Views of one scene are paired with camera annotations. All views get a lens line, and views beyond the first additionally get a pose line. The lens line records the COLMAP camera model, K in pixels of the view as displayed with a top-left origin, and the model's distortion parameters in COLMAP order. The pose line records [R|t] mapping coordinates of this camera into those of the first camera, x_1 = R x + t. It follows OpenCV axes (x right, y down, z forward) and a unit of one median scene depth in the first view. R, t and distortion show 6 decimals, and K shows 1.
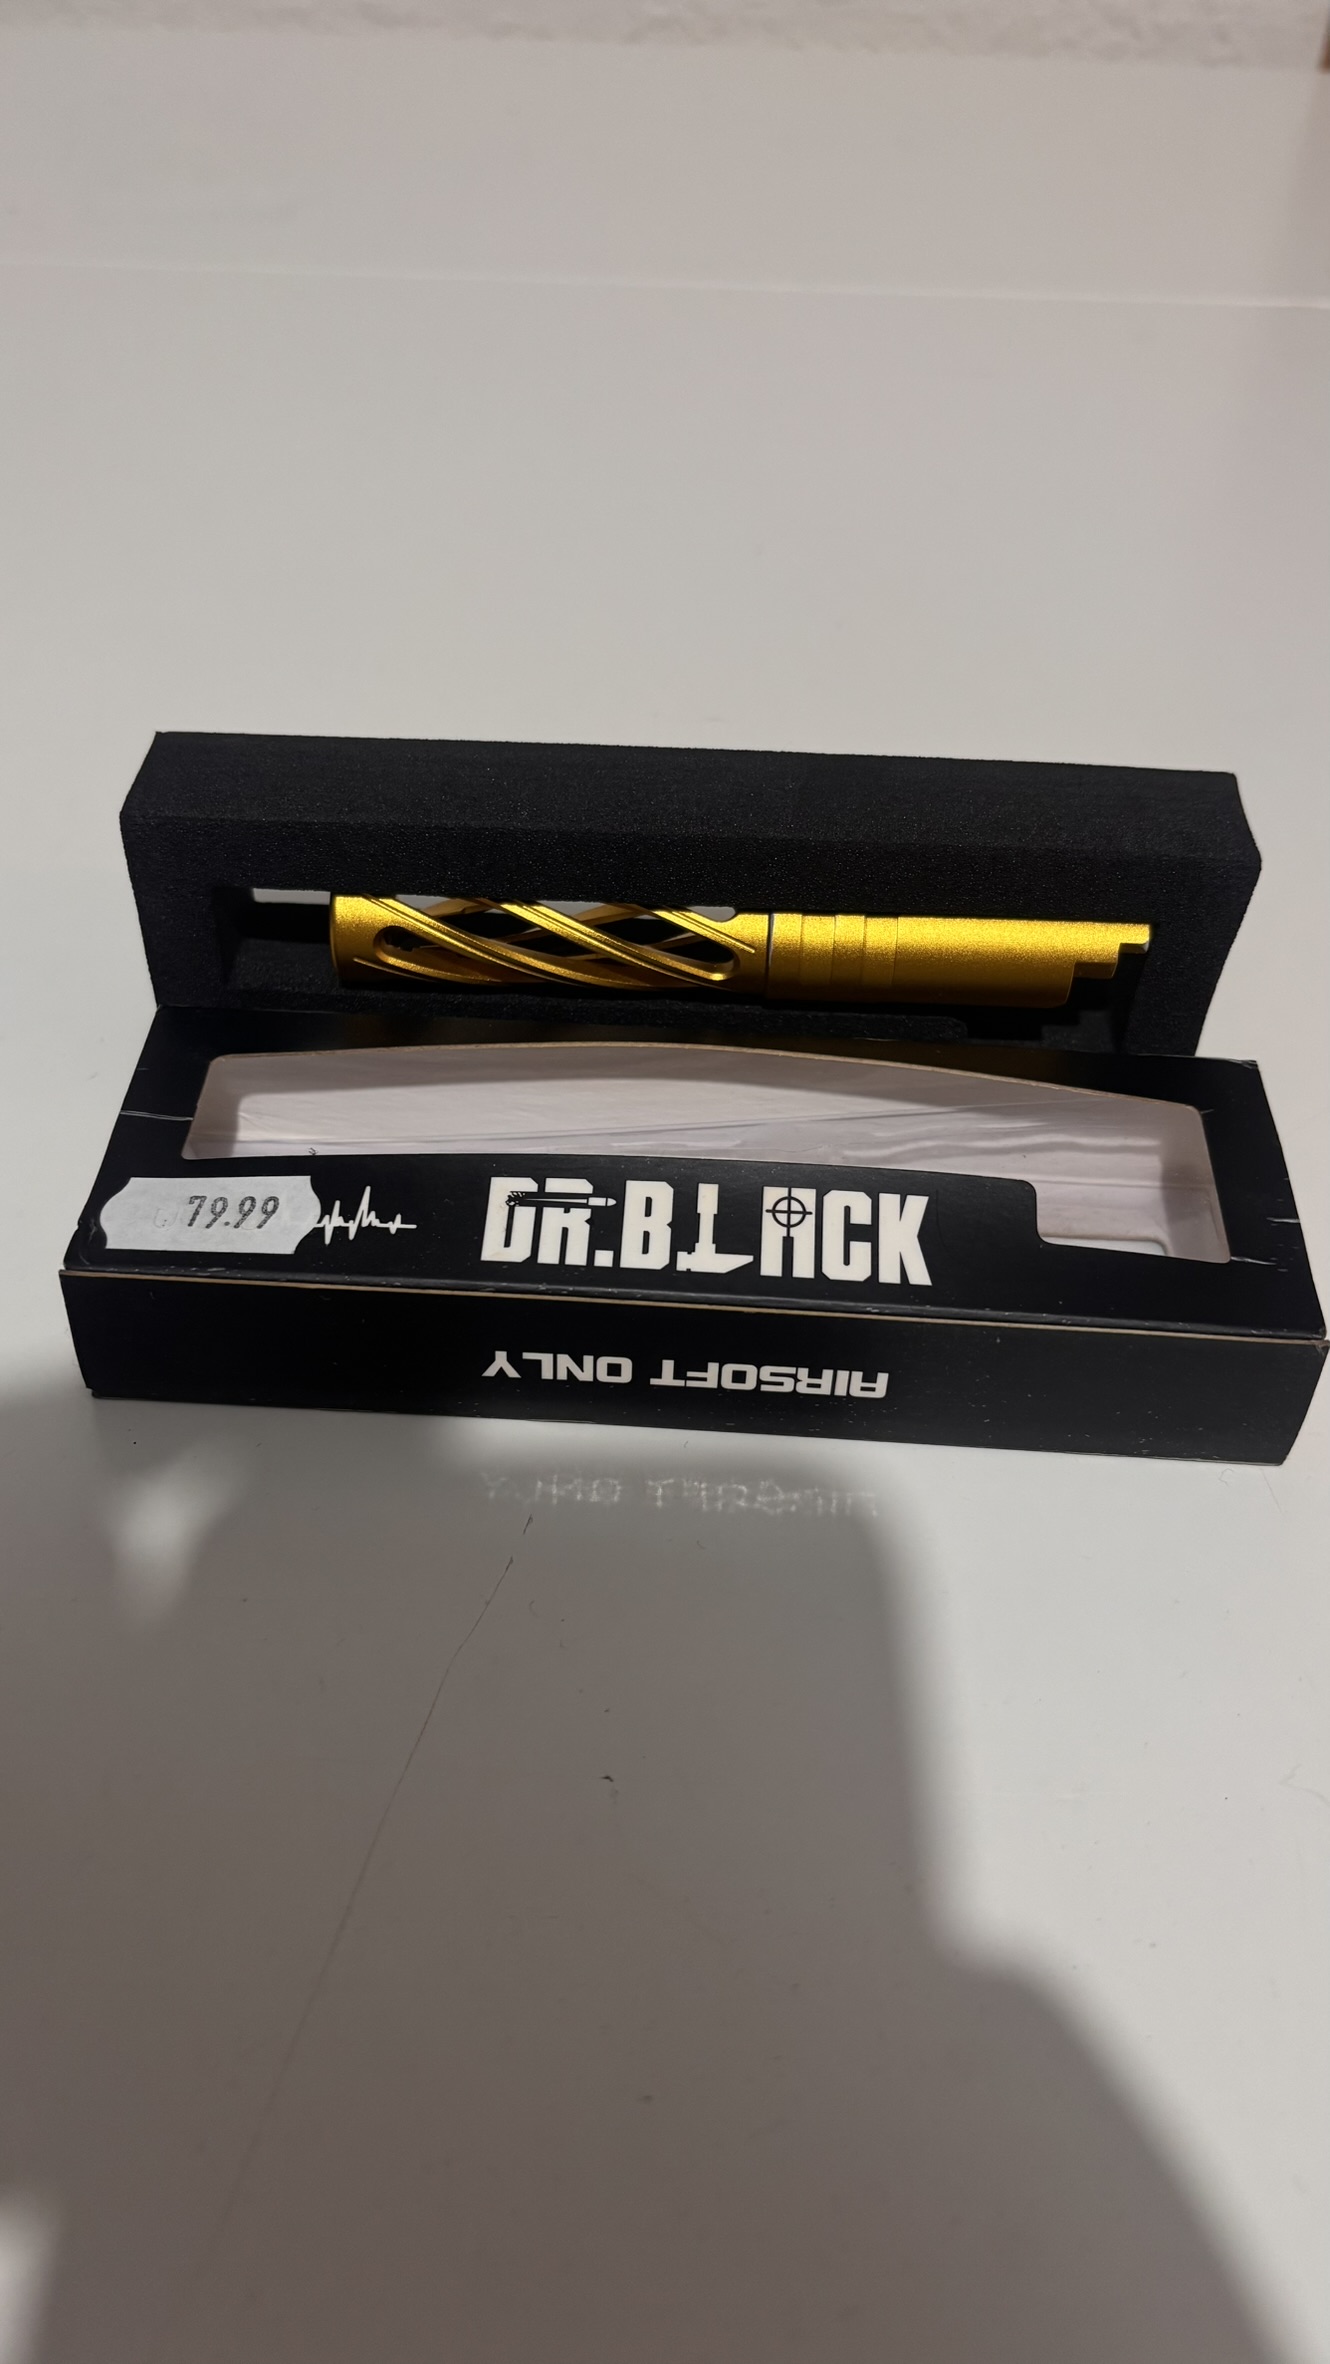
lens RADIAL K [[1877.4, 0, 665.0], [0, 1877.4, 1182.0], [0, 0, 1]] dist [0.004865, -0.001624]
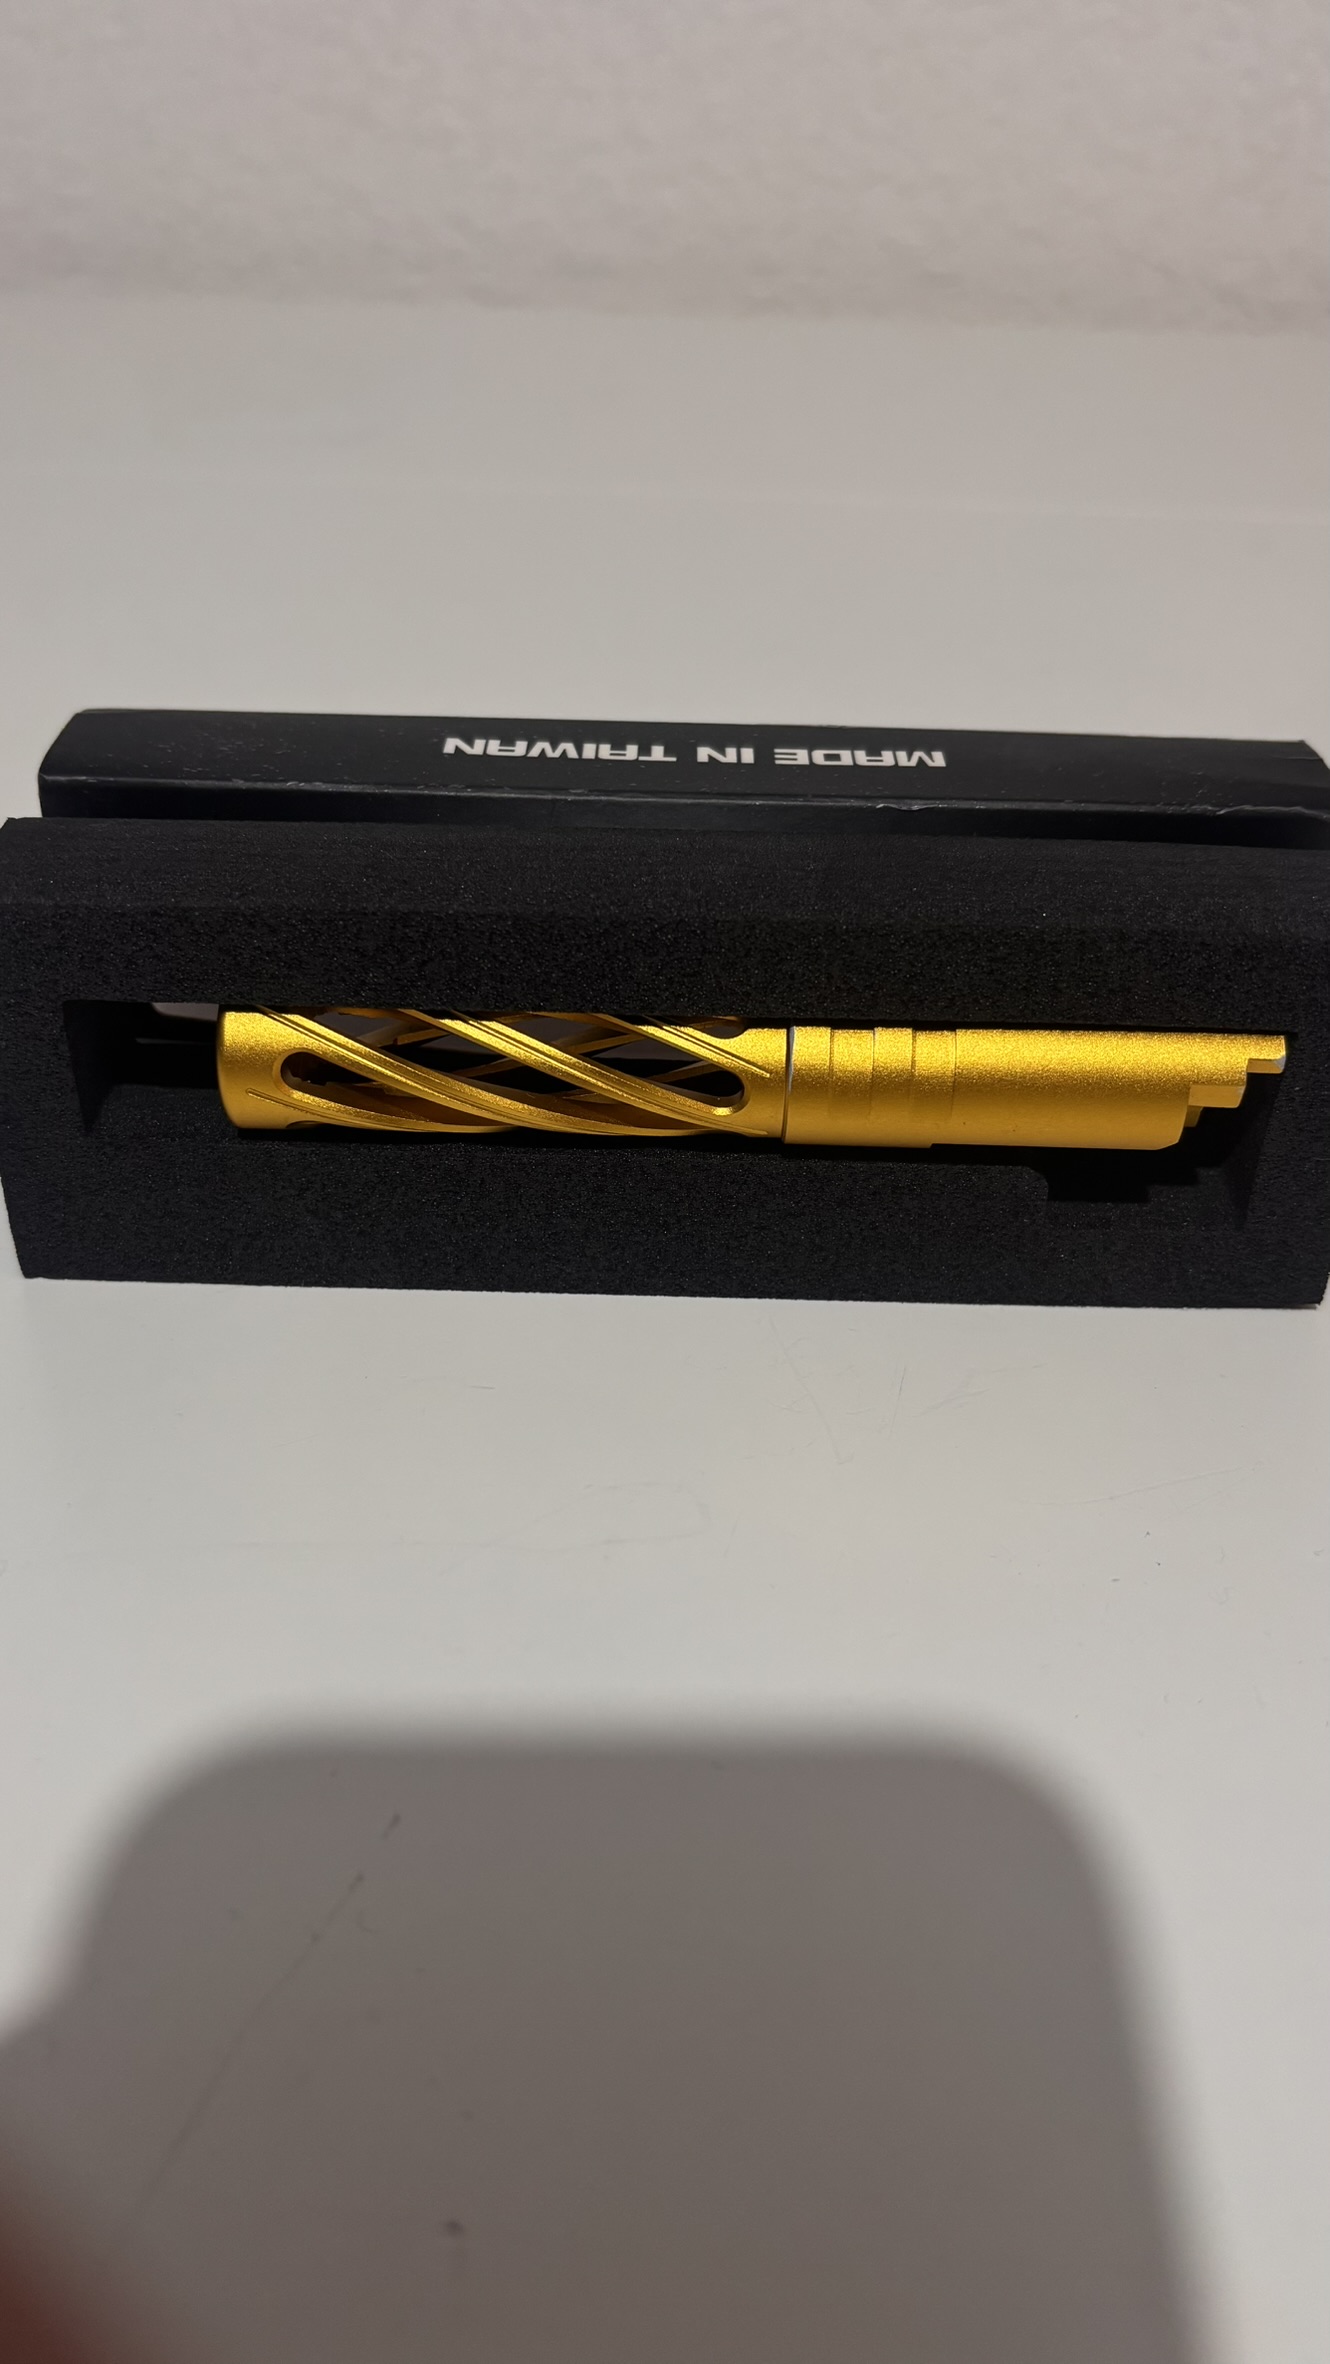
lens RADIAL K [[1877.4, 0, 665.0], [0, 1877.4, 1182.0], [0, 0, 1]] dist [0.004865, -0.001624]
pose [[0.999943, -0.010265, -0.003007, 0.006836], [0.009570, 0.984150, -0.177079, 0.055065], [0.004777, 0.177040, 0.984192, 0.256374]]
